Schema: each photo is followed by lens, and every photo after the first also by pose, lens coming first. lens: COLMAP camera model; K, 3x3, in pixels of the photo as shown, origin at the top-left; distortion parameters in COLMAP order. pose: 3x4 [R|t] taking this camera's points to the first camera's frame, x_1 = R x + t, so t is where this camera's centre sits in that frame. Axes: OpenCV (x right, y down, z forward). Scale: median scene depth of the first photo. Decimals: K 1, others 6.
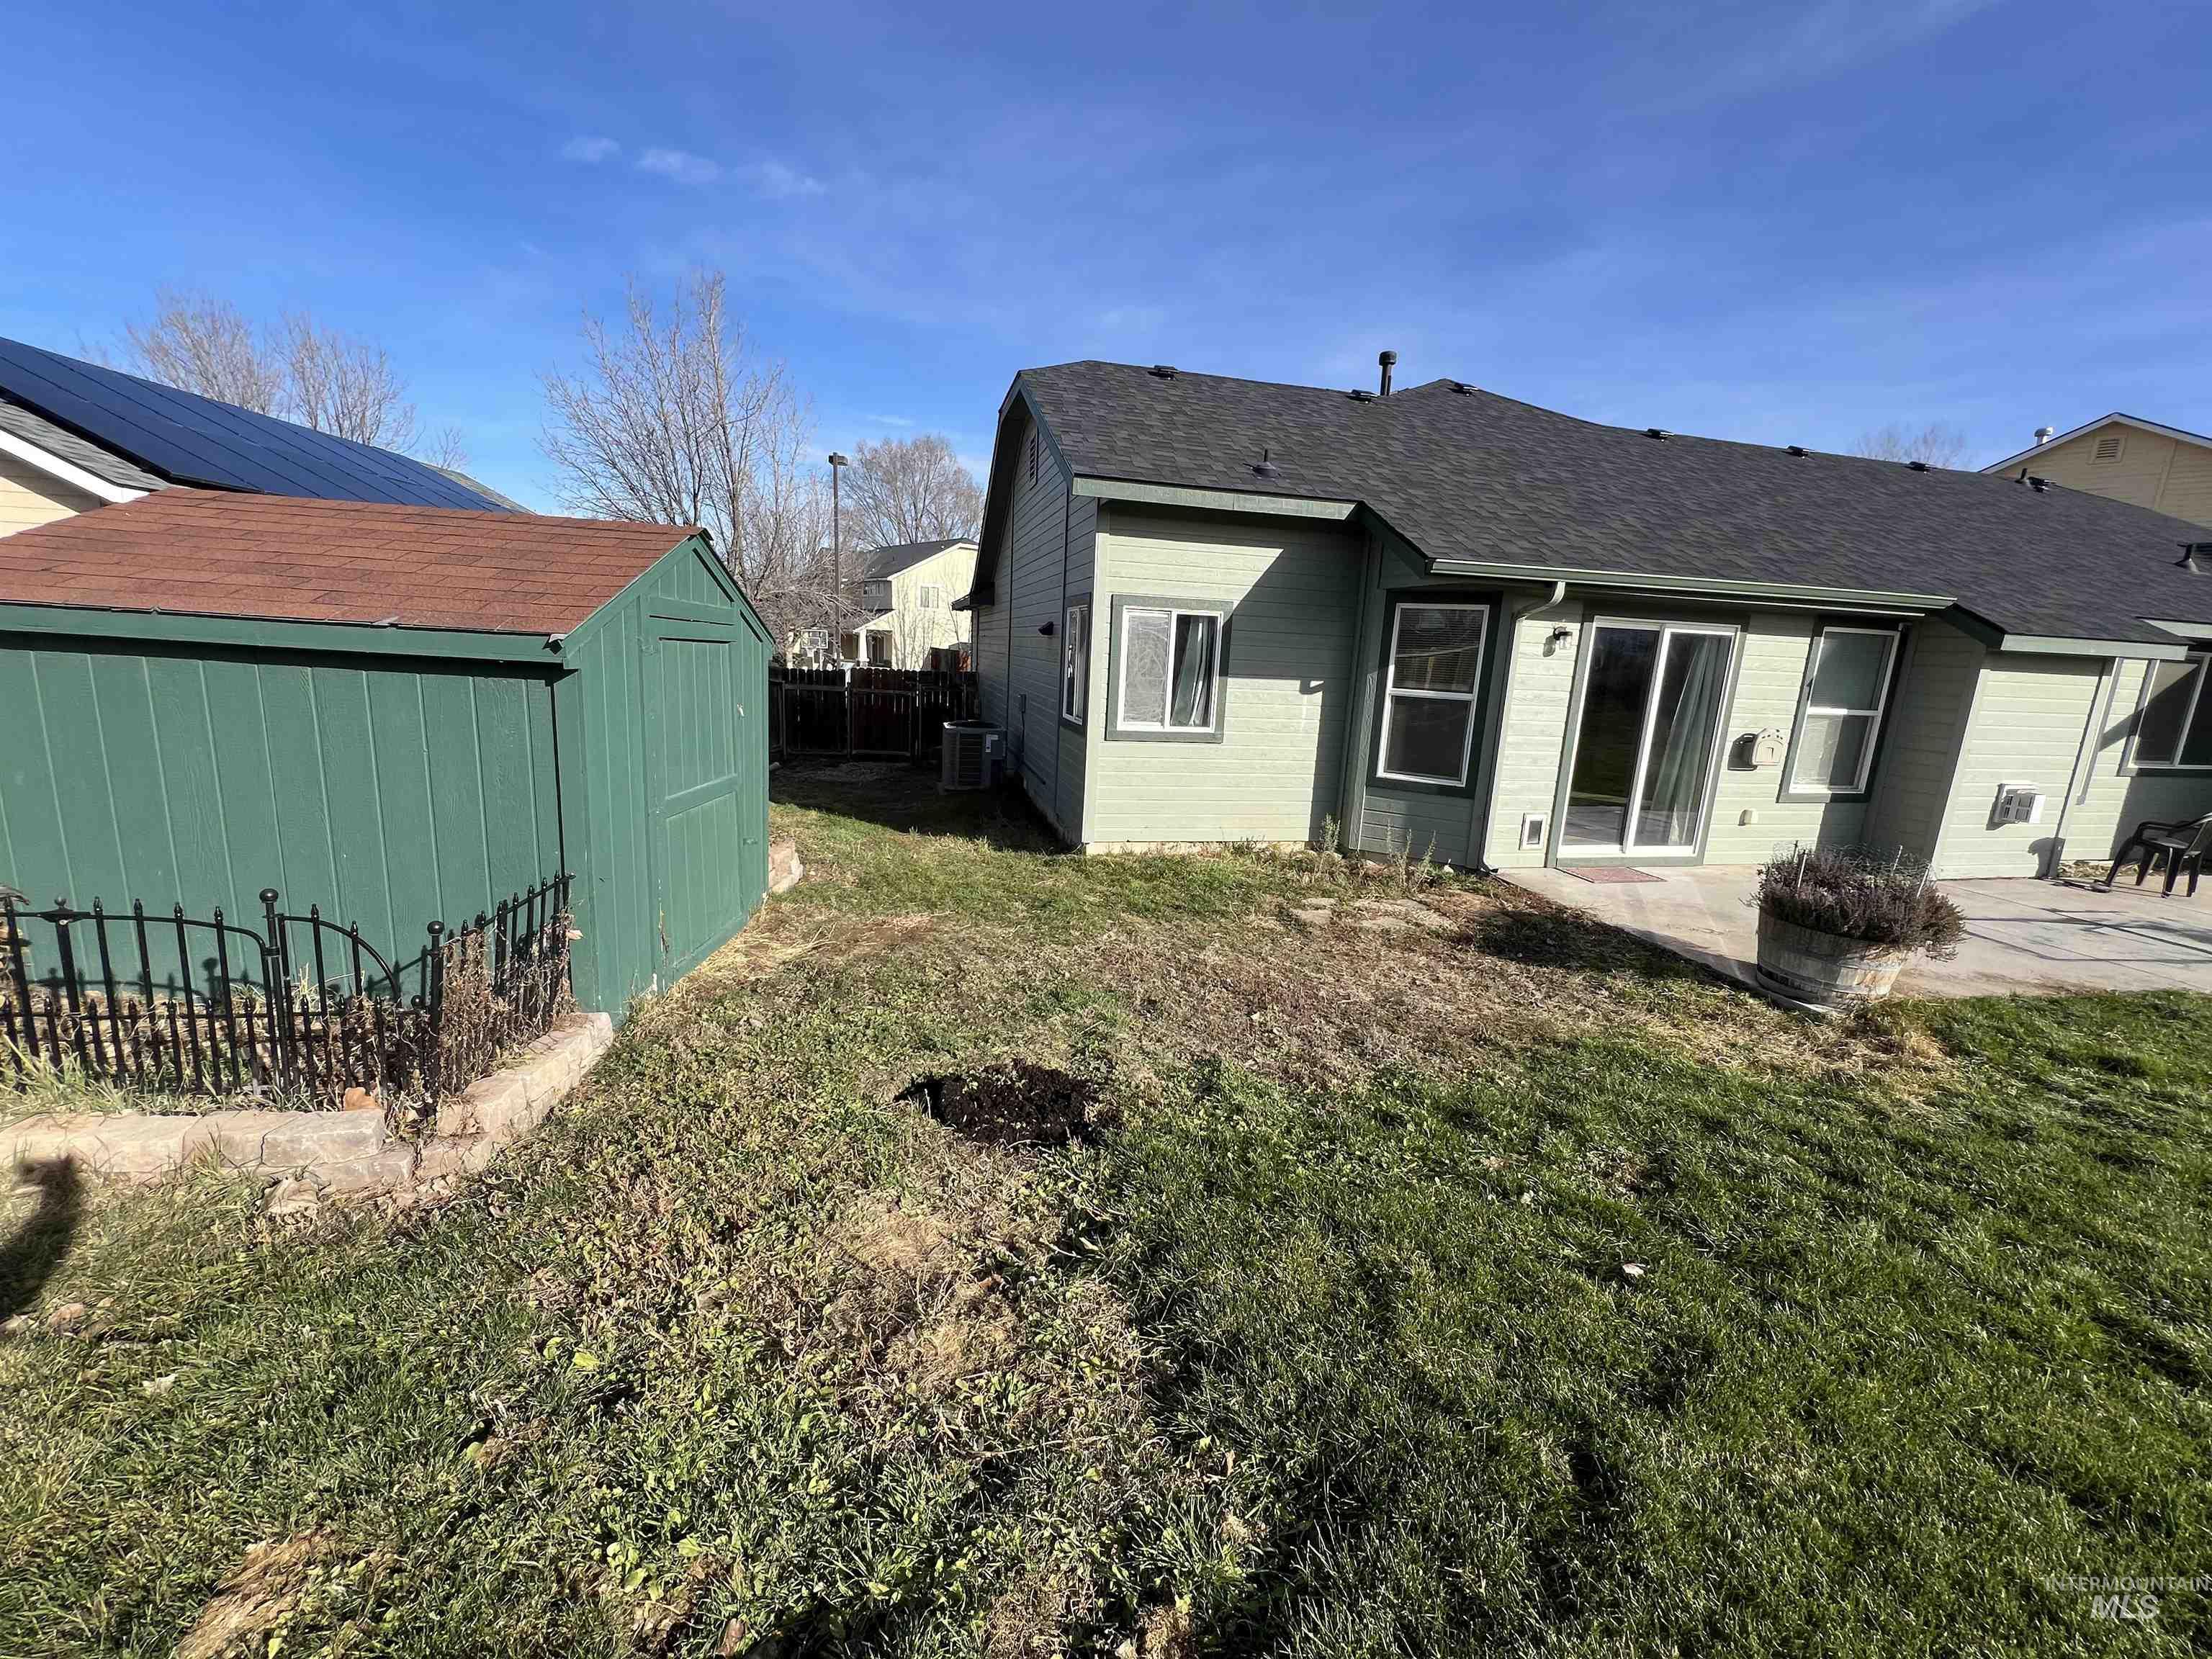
lens RADIAL K [[908.7, 0, 1106.0], [0, 908.7, 829.5], [0, 0, 1]] dist [0.018741, 0.000558]
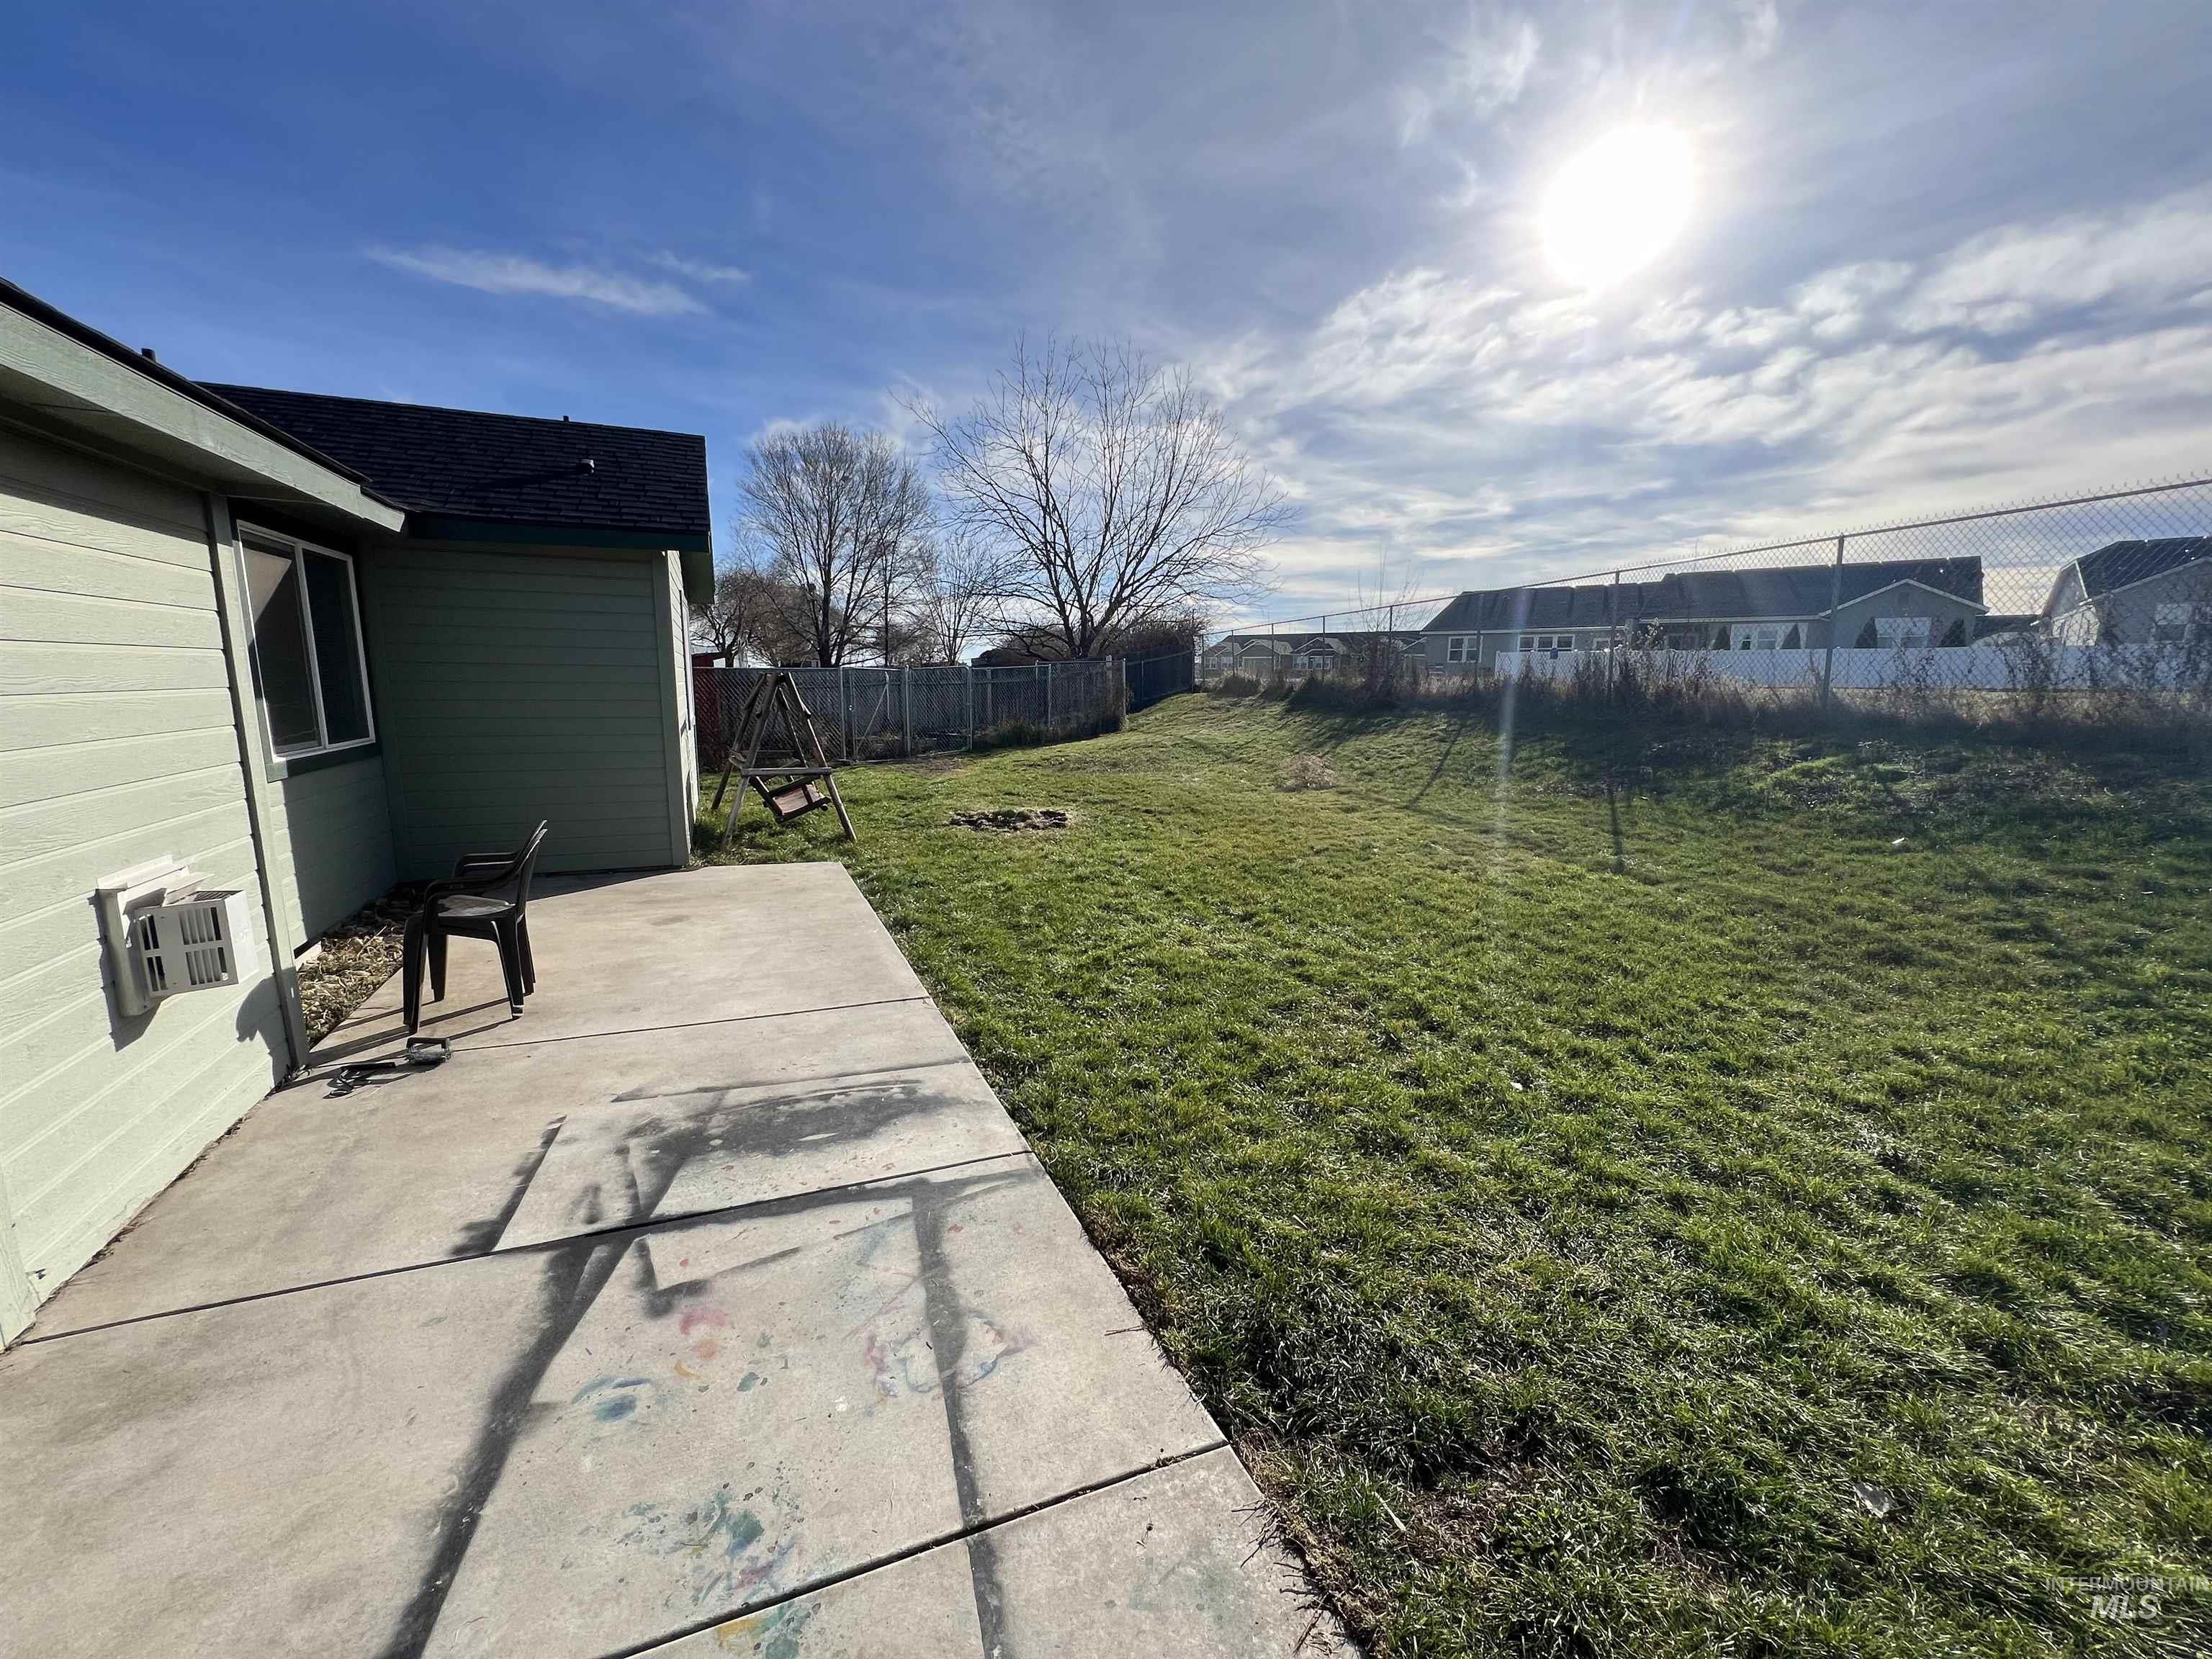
lens RADIAL K [[908.7, 0, 1106.0], [0, 908.7, 829.5], [0, 0, 1]] dist [0.018741, 0.000558]
pose [[-0.146405, -0.220296, 0.964383, 0.643067], [0.178024, 0.953104, 0.244746, -0.082859], [-0.973074, 0.207516, -0.100321, 0.717024]]
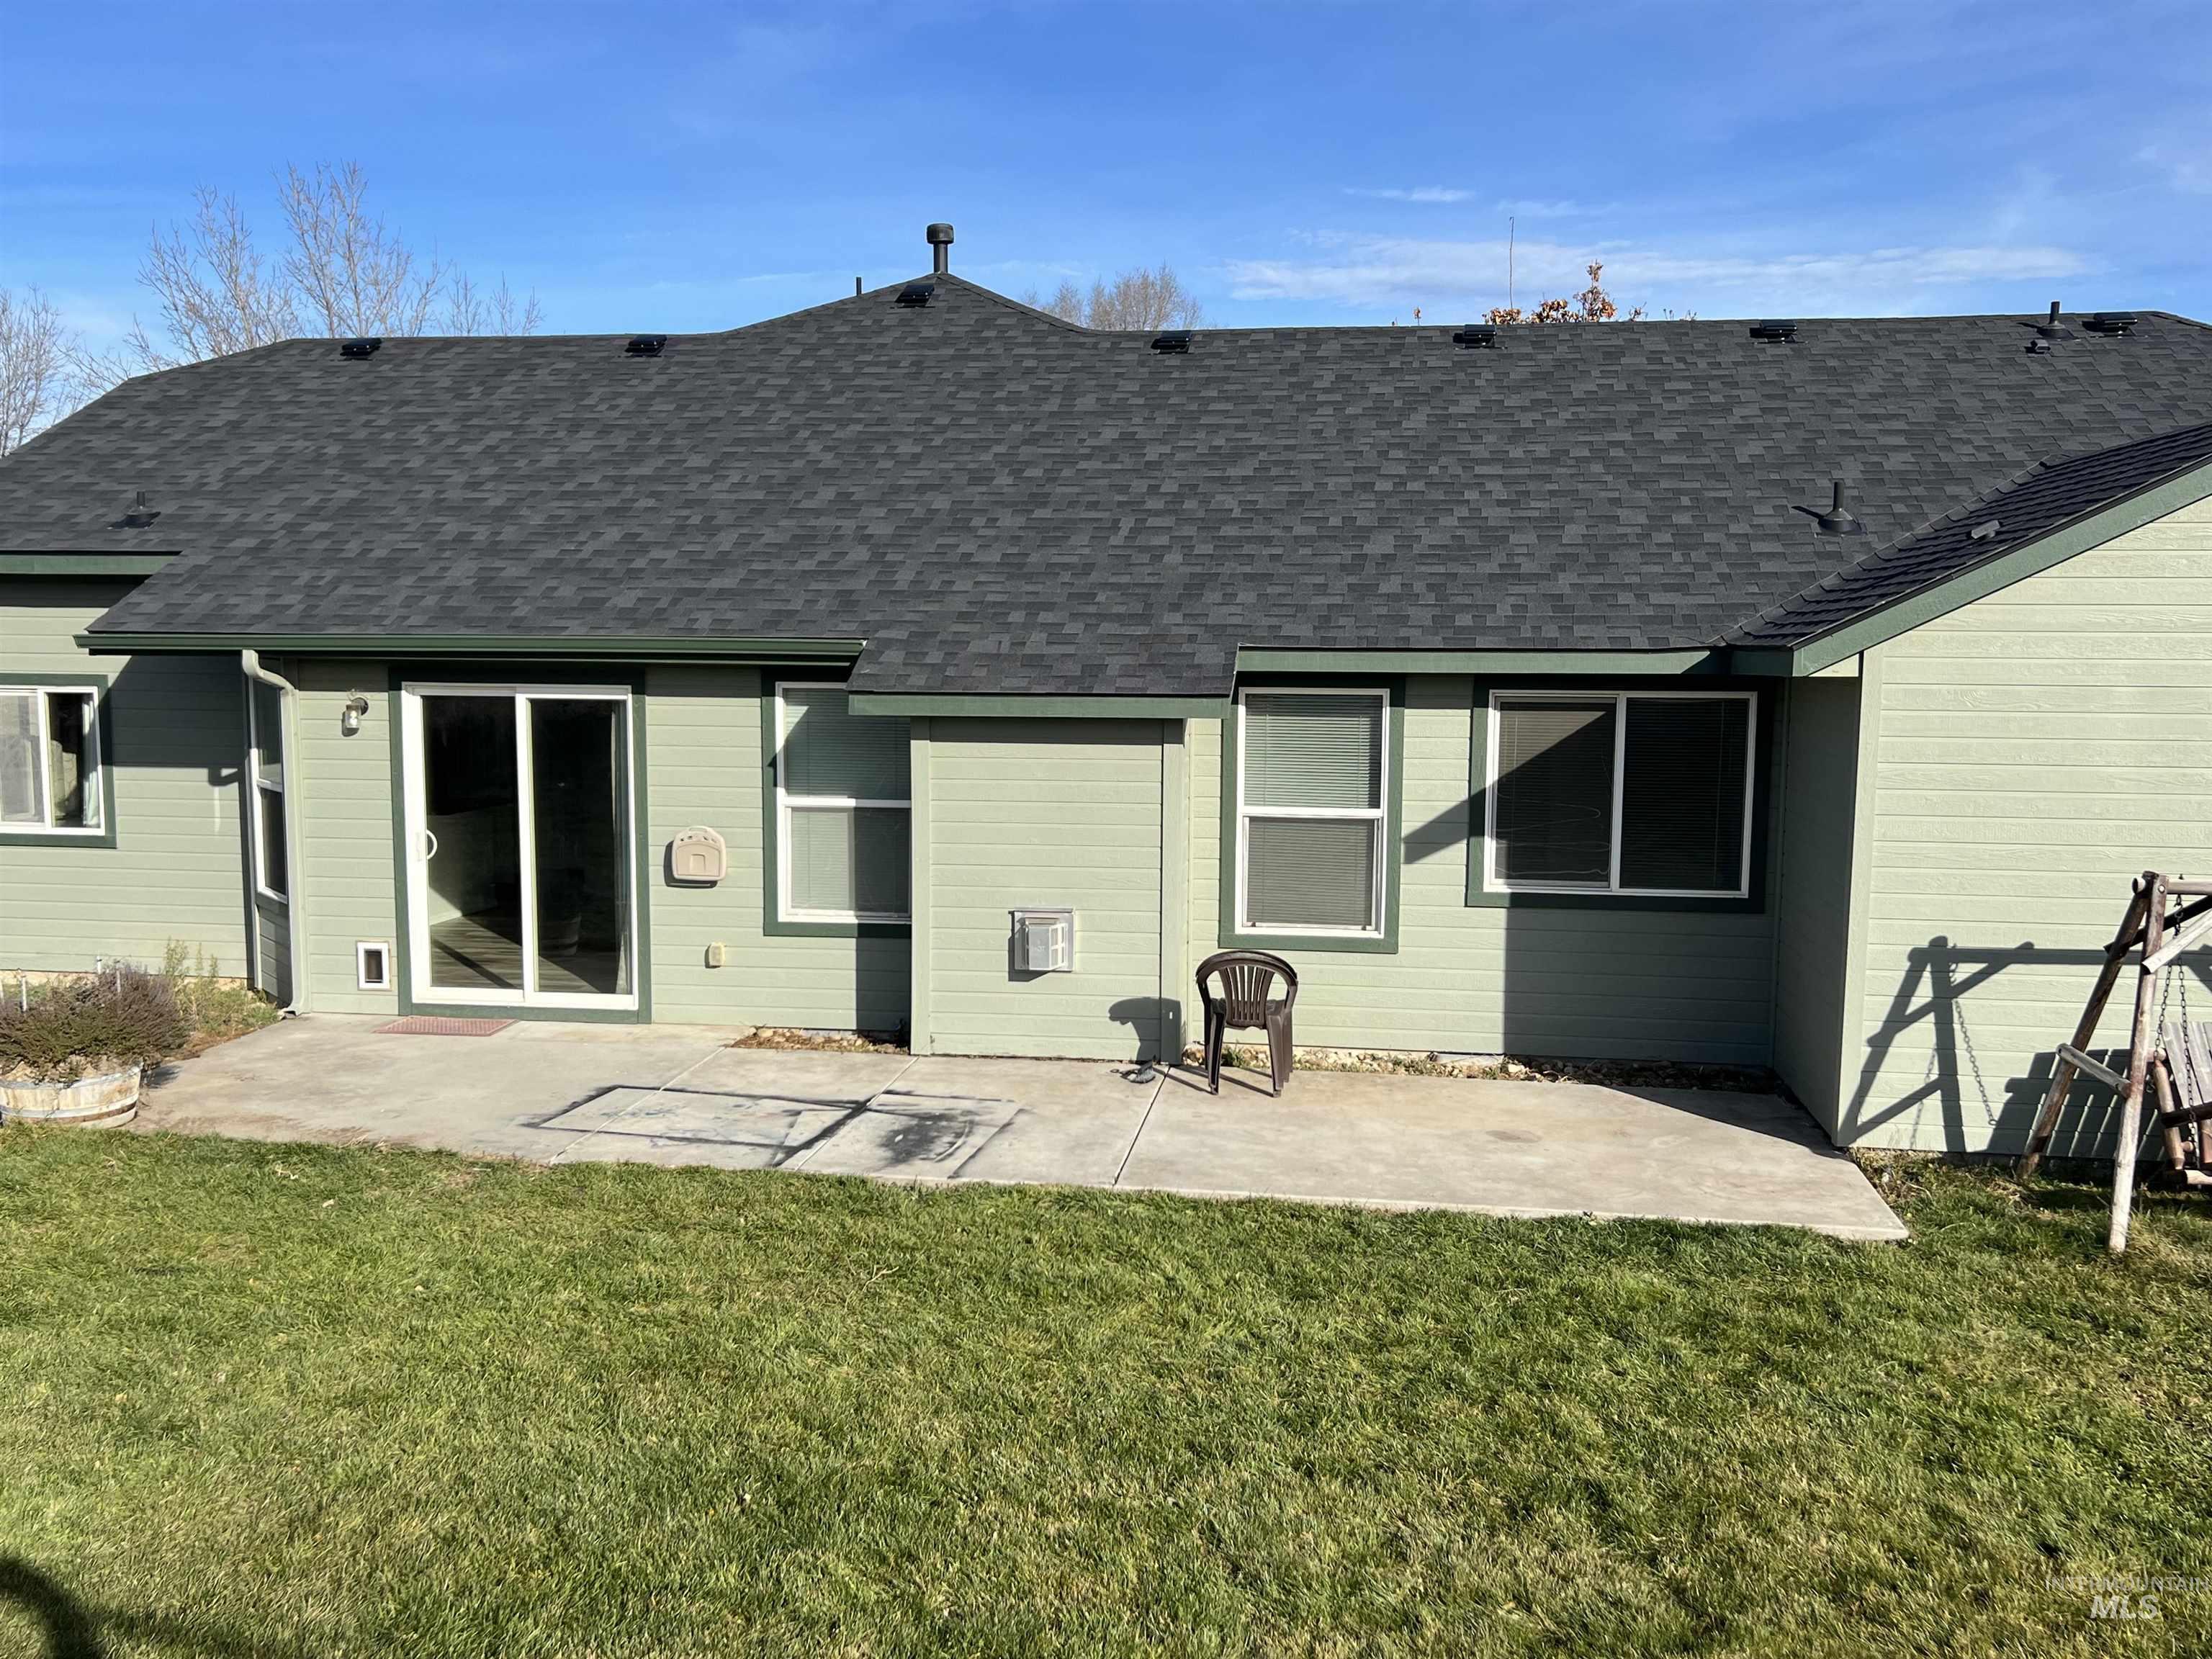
lens RADIAL K [[1947.8, 0, 1106.0], [0, 1947.8, 829.5], [0, 0, 1]] dist [0.052144, -0.001077]
pose [[0.922987, -0.005497, -0.384792, 1.554685], [-0.034590, 0.994666, -0.097179, 0.025022], [0.383273, 0.103005, 0.917873, -0.243778]]
